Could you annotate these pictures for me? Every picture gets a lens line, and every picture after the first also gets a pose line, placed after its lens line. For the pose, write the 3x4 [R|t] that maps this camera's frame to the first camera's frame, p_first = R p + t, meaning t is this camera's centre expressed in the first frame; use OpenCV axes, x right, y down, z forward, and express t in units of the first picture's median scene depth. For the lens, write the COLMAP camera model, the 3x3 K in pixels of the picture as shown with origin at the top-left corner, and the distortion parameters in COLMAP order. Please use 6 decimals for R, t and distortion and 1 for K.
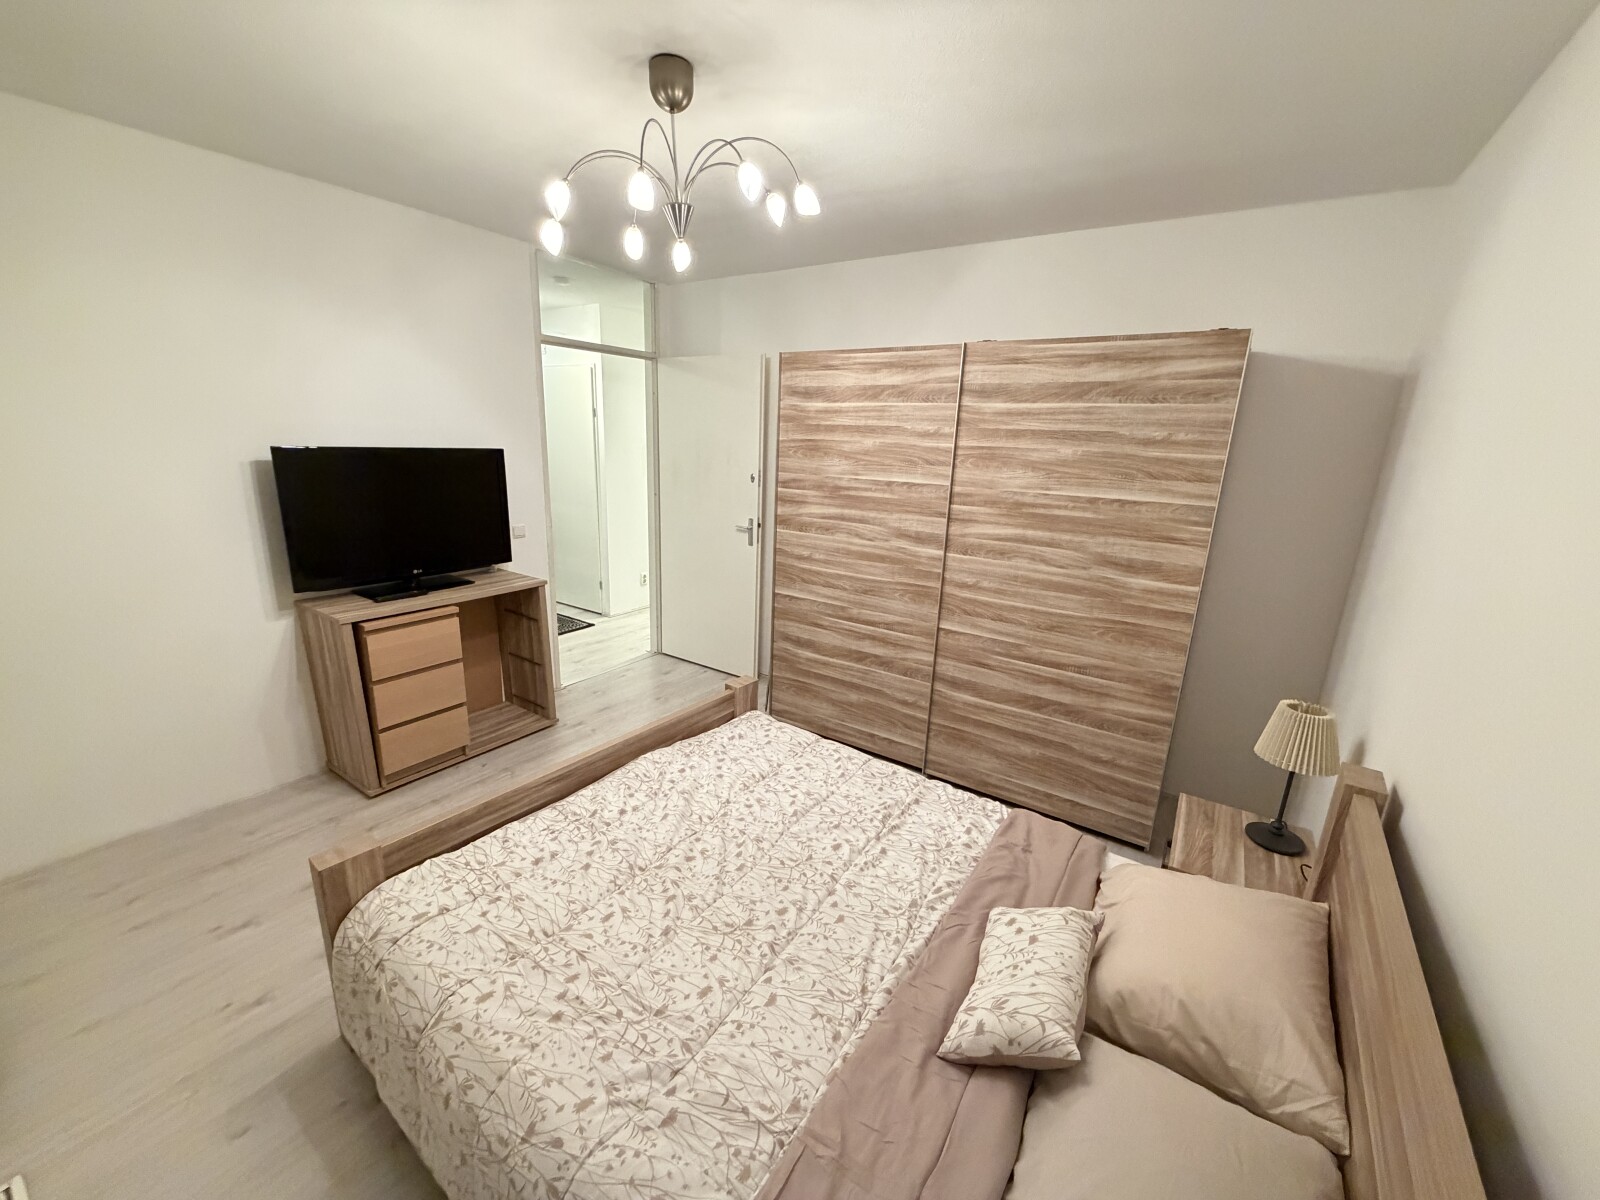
lens RADIAL K [[635.1, 0, 796.4], [0, 635.1, 596.8], [0, 0, 1]] dist [0.001465, 0.000253]
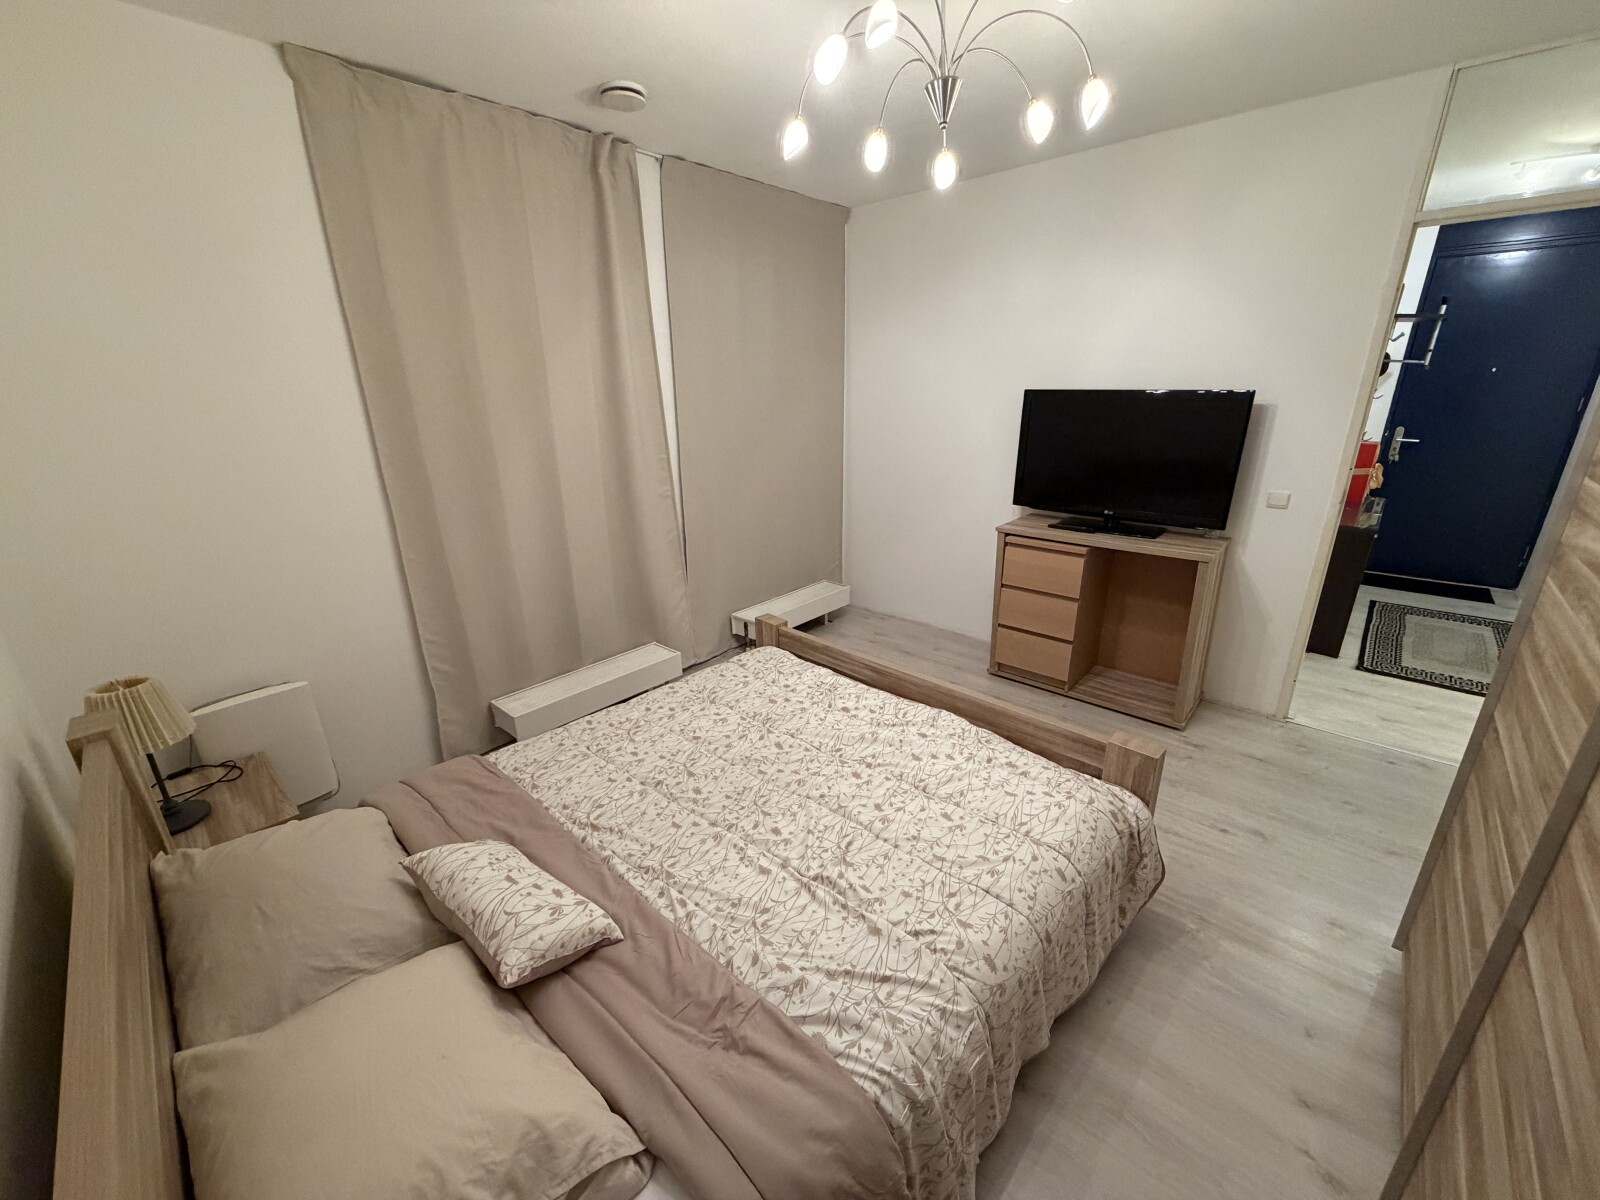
lens RADIAL K [[635.1, 0, 796.4], [0, 635.1, 596.8], [0, 0, 1]] dist [0.001465, 0.000253]
pose [[-0.133331, 0.288040, -0.948291, 0.693030], [-0.234505, 0.920494, 0.312568, -0.165690], [0.962928, 0.264054, -0.055184, 0.848108]]
